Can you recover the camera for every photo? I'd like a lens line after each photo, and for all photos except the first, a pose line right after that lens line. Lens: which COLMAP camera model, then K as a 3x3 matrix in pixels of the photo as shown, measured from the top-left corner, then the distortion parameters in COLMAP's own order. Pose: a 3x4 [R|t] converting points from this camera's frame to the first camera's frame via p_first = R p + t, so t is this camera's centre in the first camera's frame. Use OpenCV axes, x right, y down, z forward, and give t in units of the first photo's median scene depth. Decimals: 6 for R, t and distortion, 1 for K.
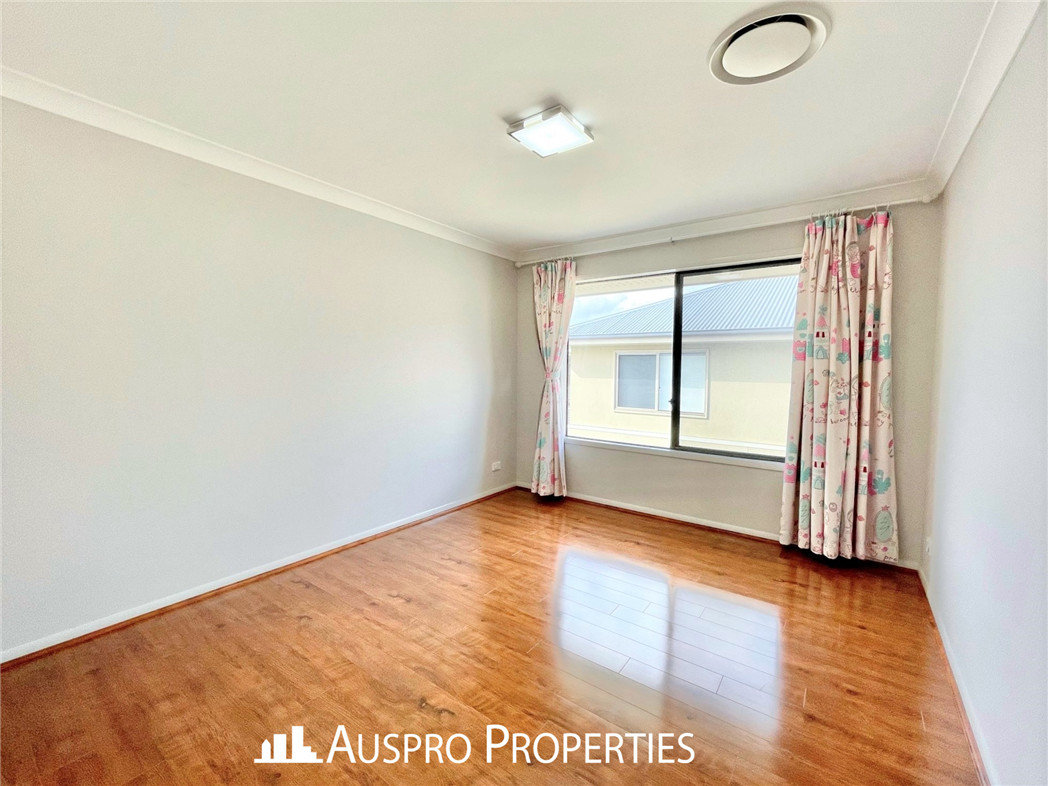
lens RADIAL K [[446.4, 0, 524.0], [0, 446.4, 393.0], [0, 0, 1]] dist [-0.002501, -0.000172]
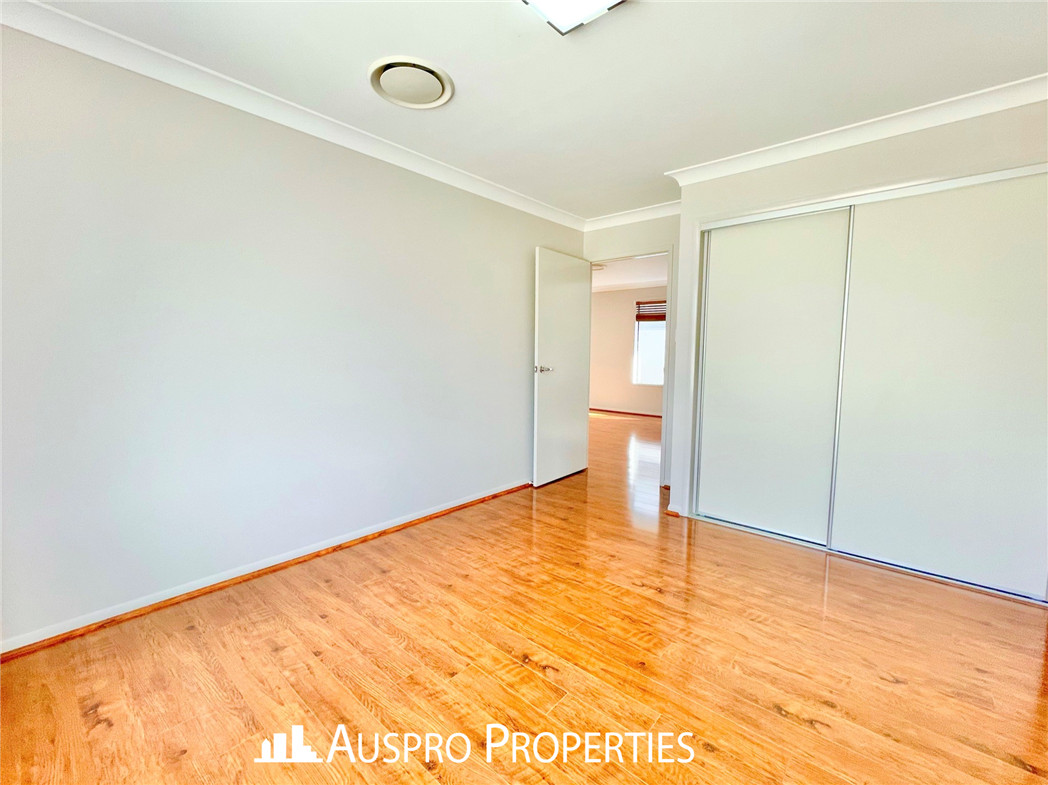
lens RADIAL K [[446.4, 0, 524.0], [0, 446.4, 392.5], [0, 0, 1]] dist [-0.002501, -0.000172]
pose [[-0.996231, -0.026260, 0.082666, 0.065093], [-0.013230, 0.987922, 0.154384, -0.068780], [-0.085721, 0.152709, -0.984547, 1.873947]]
